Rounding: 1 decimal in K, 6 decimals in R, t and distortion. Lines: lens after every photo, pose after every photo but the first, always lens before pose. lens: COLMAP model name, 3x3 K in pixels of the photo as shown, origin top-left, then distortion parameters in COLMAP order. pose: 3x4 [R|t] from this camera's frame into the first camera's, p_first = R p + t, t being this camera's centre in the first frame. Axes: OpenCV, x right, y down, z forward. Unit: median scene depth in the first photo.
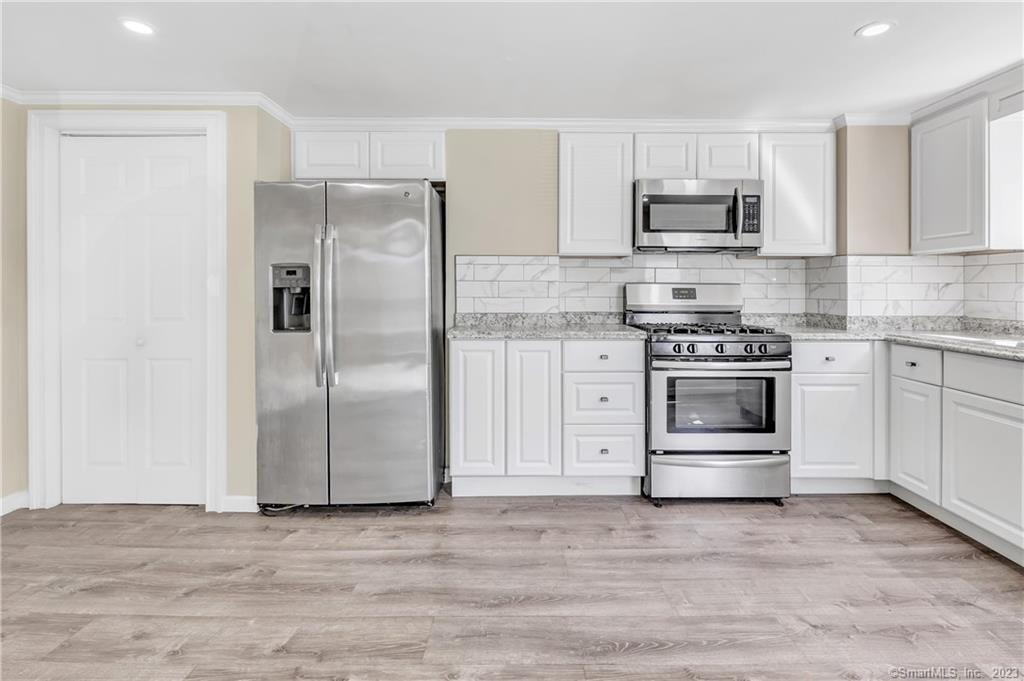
lens RADIAL K [[471.3, 0, 510.0], [0, 471.3, 303.1], [0, 0, 1]] dist [0.012726, -0.000003]
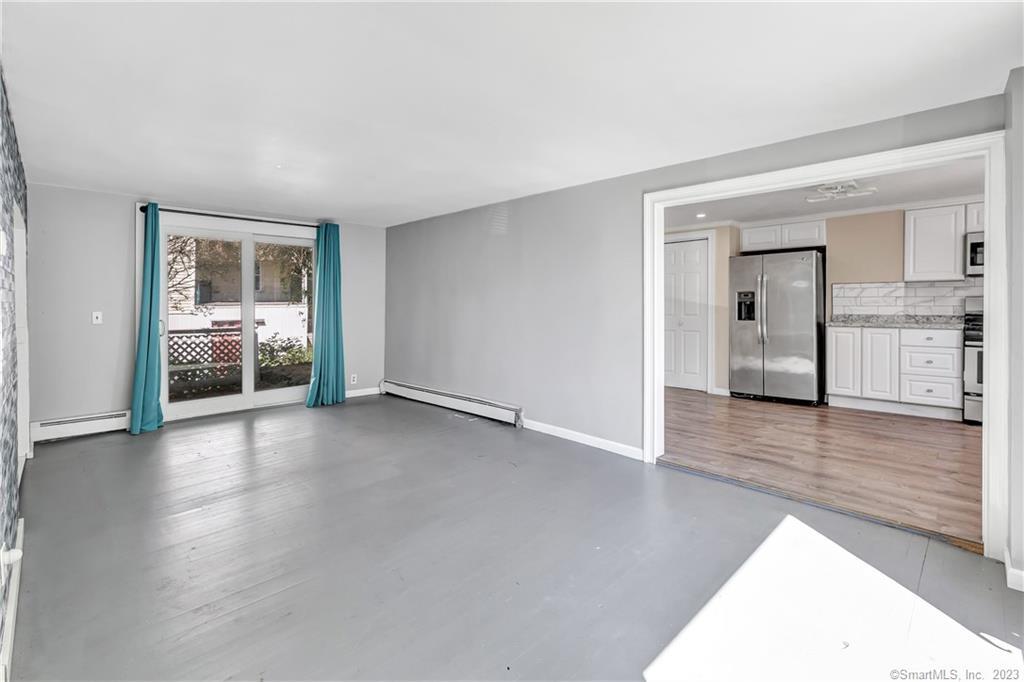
lens RADIAL K [[471.3, 0, 510.0], [0, 471.3, 303.6], [0, 0, 1]] dist [0.012726, -0.000003]
pose [[0.723051, -0.006775, -0.690761, 0.281108], [-0.014798, 0.999571, -0.025293, 0.048193], [0.690636, 0.028510, 0.722640, -1.347703]]
